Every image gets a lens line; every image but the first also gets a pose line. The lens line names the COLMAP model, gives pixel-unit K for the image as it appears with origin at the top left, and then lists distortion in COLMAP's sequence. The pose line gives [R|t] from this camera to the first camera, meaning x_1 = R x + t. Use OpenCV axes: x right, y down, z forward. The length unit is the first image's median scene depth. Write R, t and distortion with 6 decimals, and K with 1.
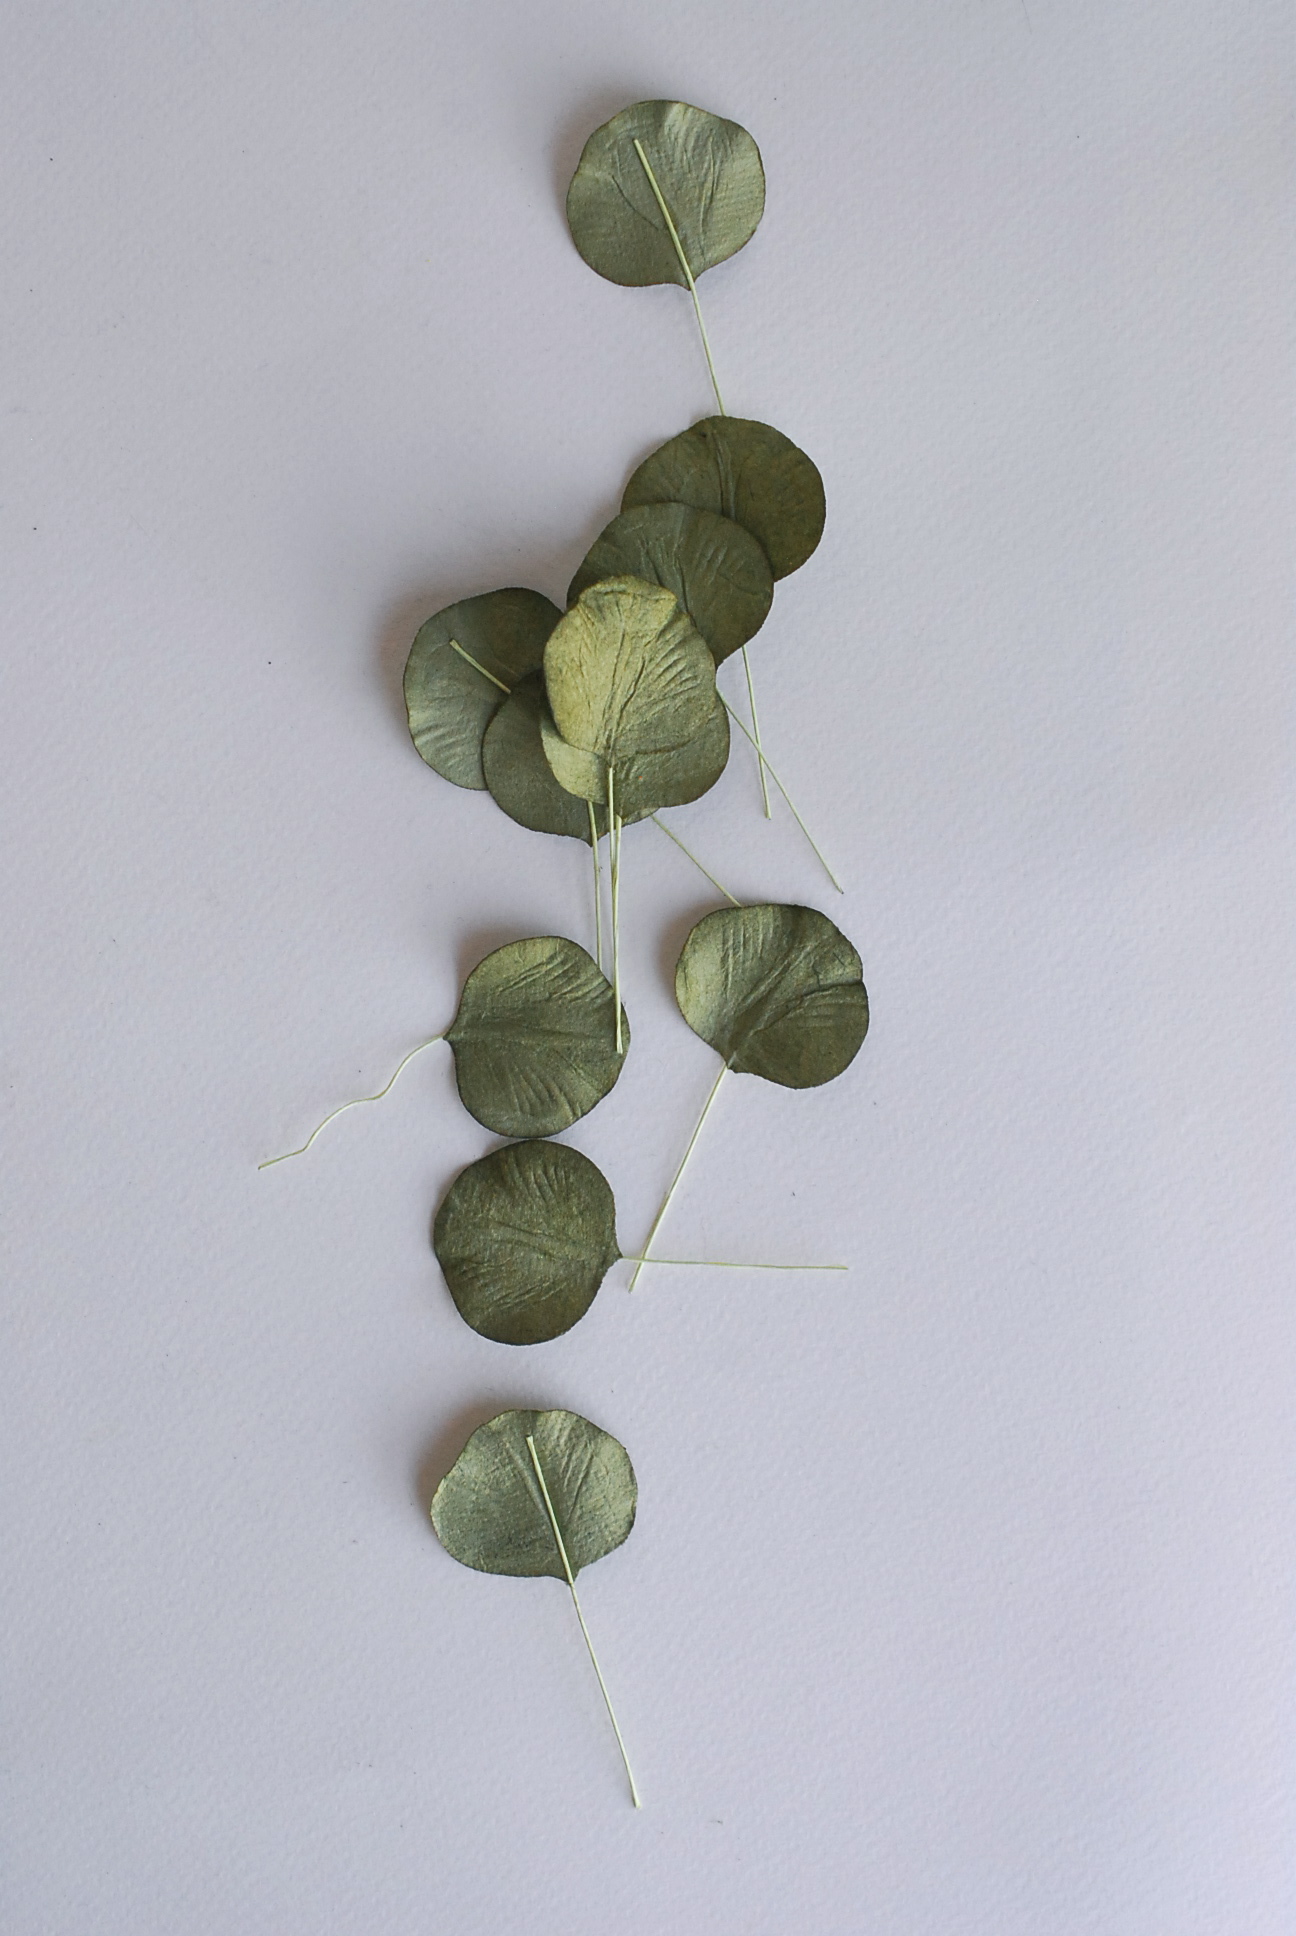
lens RADIAL K [[3553.6, 0, 651.0], [0, 3553.6, 975.9], [0, 0, 1]] dist [0.008034, 0.000000]
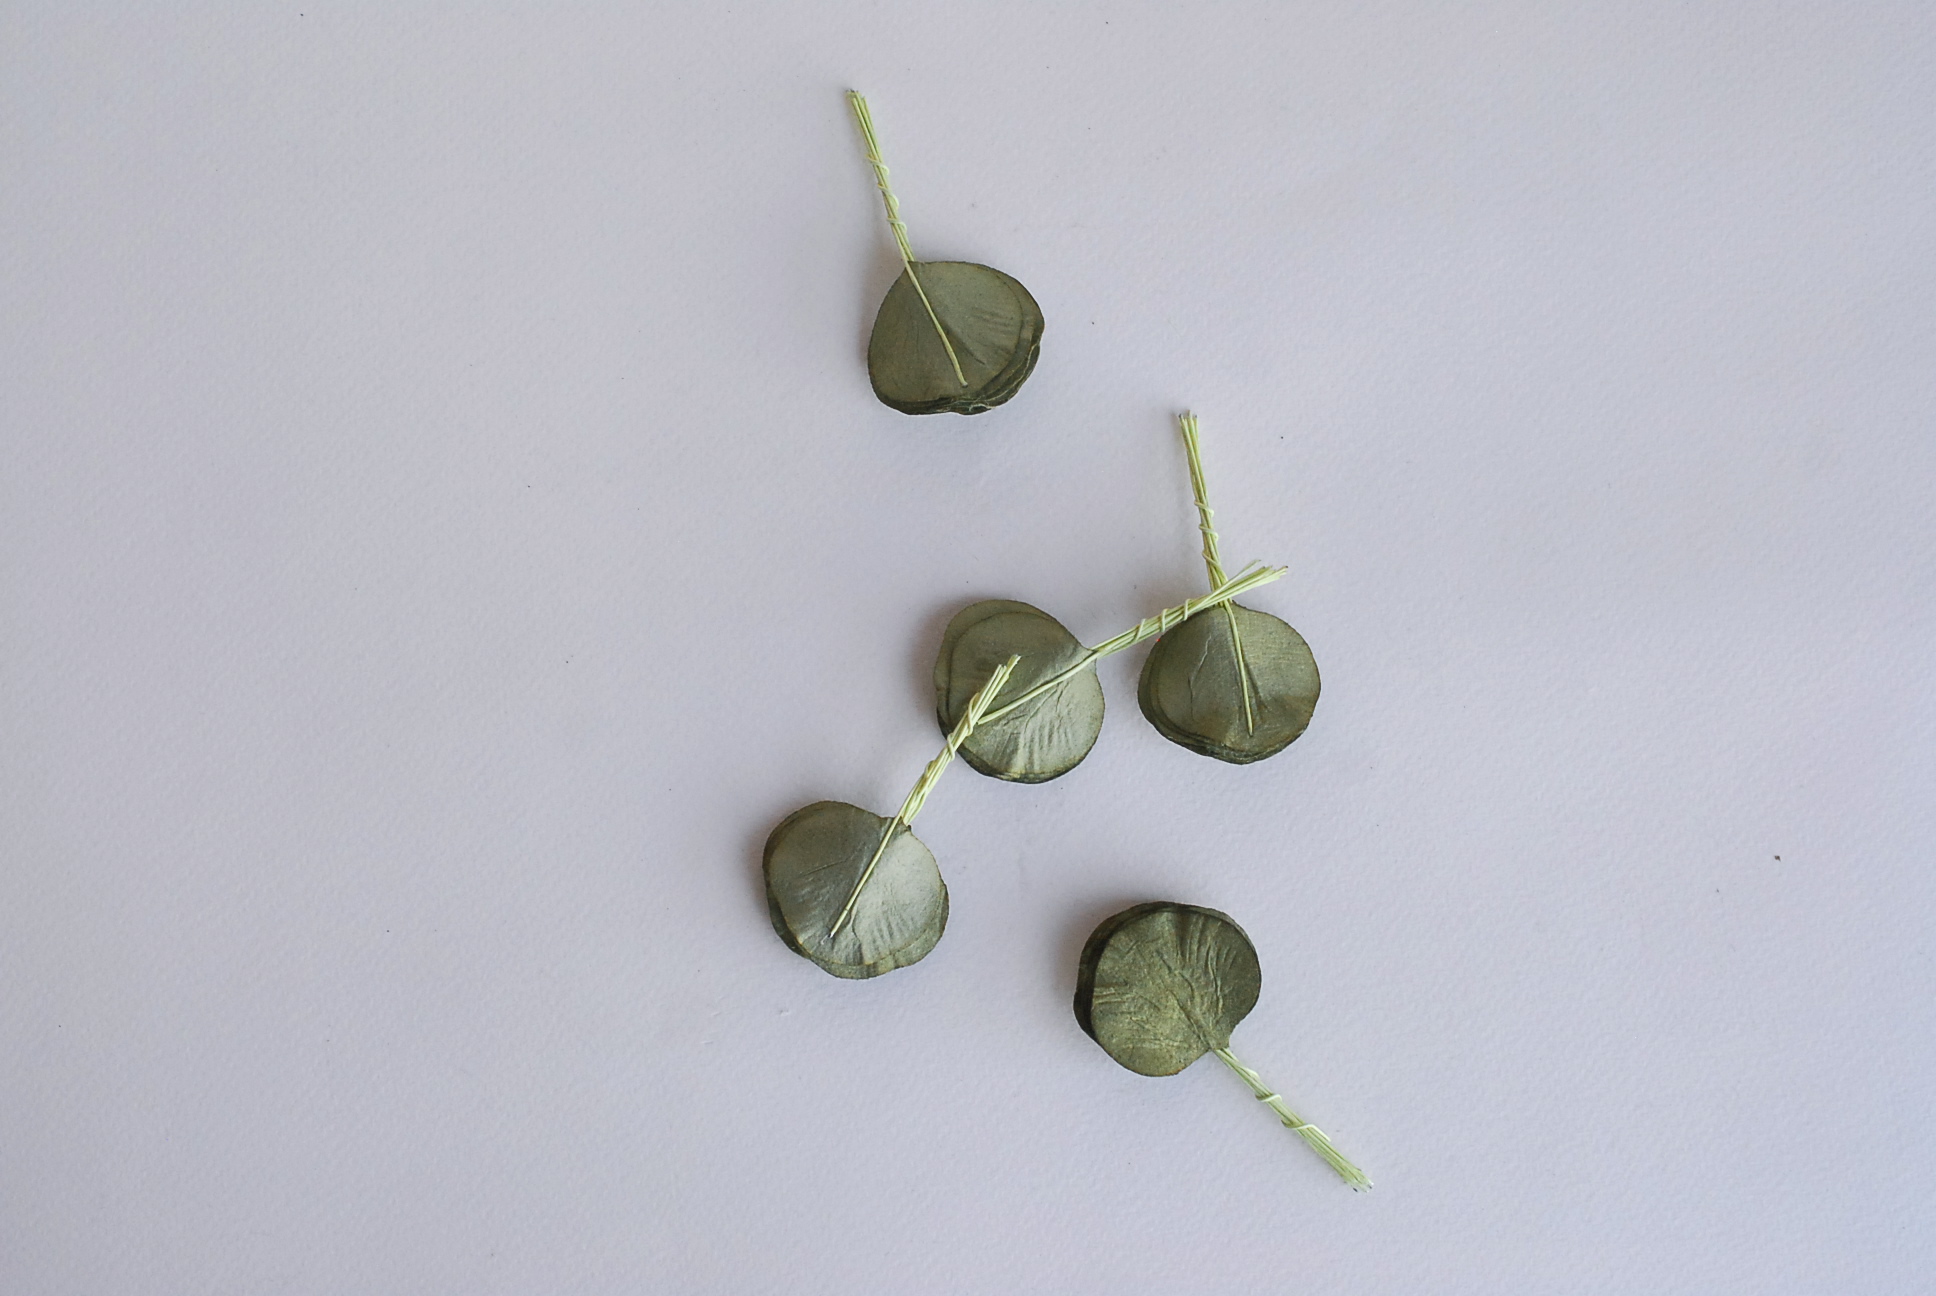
lens RADIAL K [[3553.6, 0, 948.0], [0, 3553.6, 641.1], [0, 0, 1]] dist [0.008034, 0.000000]
pose [[0.999835, 0.015661, 0.009249, -0.228176], [-0.014671, 0.994997, -0.098820, 0.099435], [-0.010751, 0.098668, 0.995062, -0.181854]]
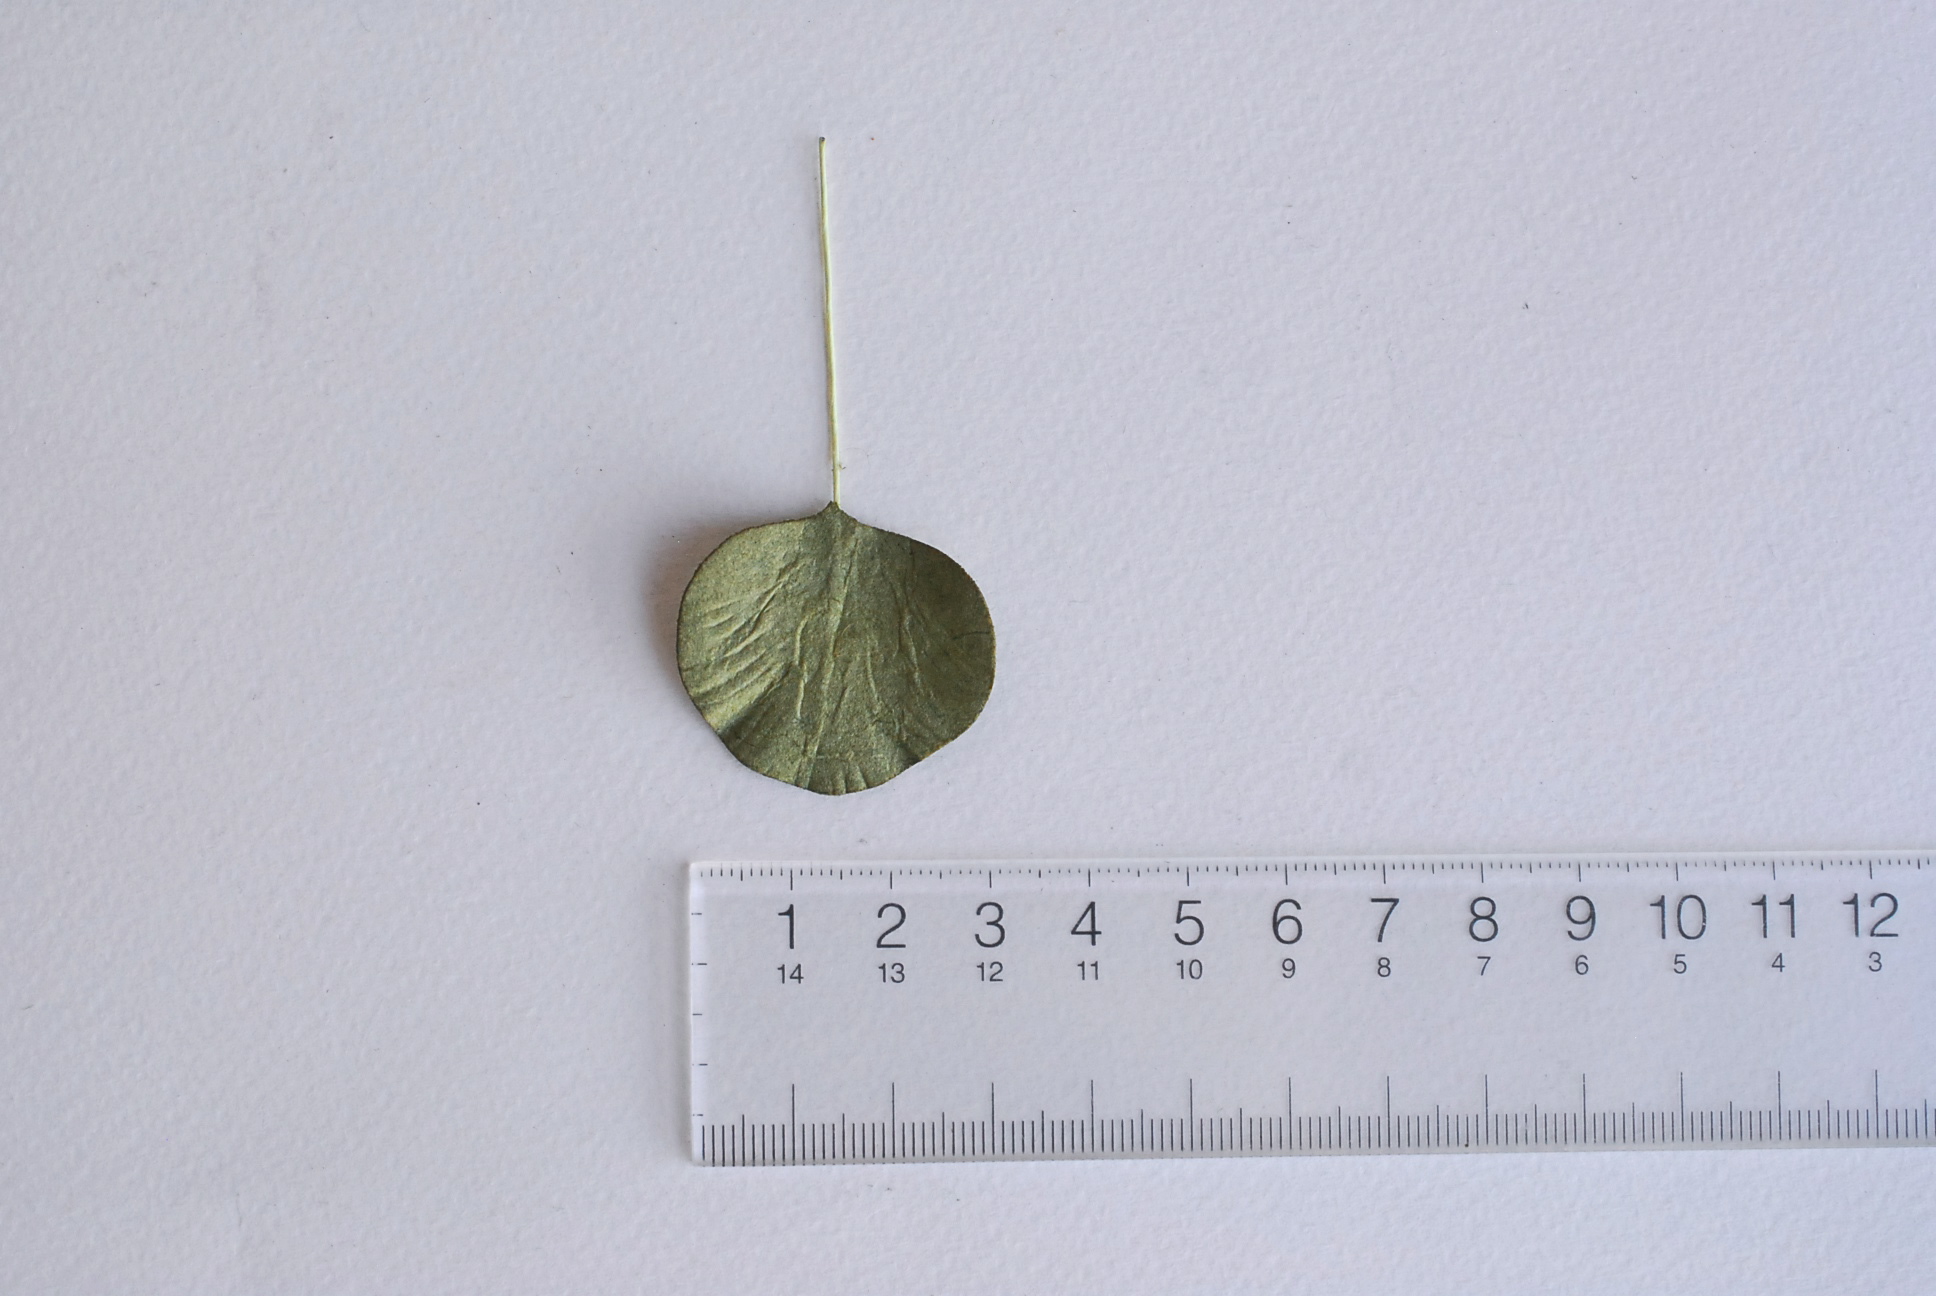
lens RADIAL K [[3553.6, 0, 955.6], [0, 3553.6, 640.7], [0, 0, 1]] dist [0.008034, 0.000000]
pose [[0.999269, -0.006358, 0.037707, -0.090631], [0.008479, 0.998375, -0.056354, 0.159450], [-0.037287, 0.056633, 0.997699, 0.351924]]
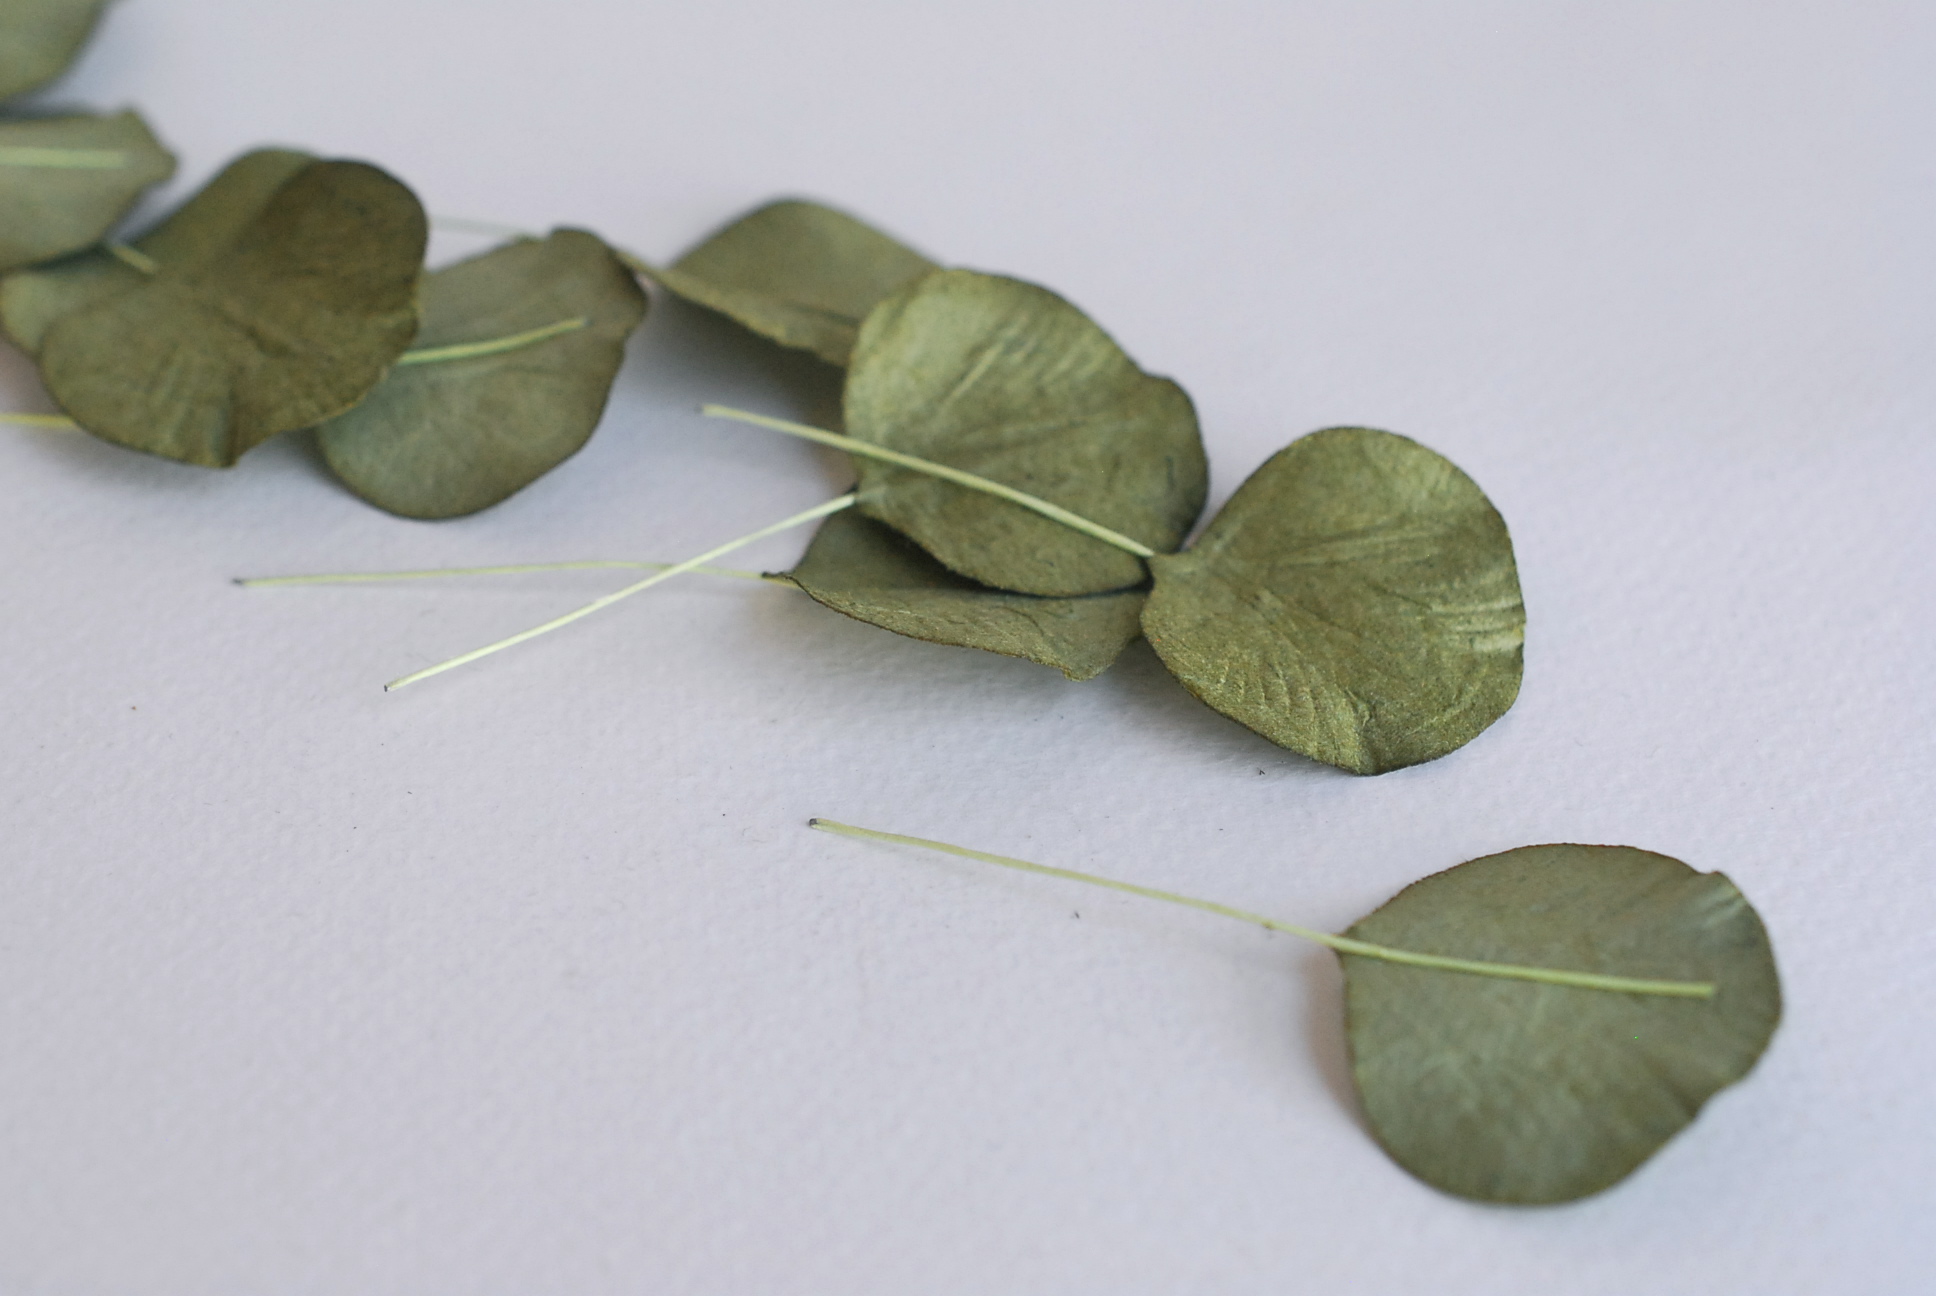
lens RADIAL K [[3553.6, 0, 957.5], [0, 3553.6, 649.7], [0, 0, 1]] dist [0.008034, 0.000000]
pose [[0.999245, 0.018495, -0.034168, 0.039800], [-0.038083, 0.640440, -0.767063, 0.371199], [0.007695, 0.767785, 0.640661, 0.700406]]
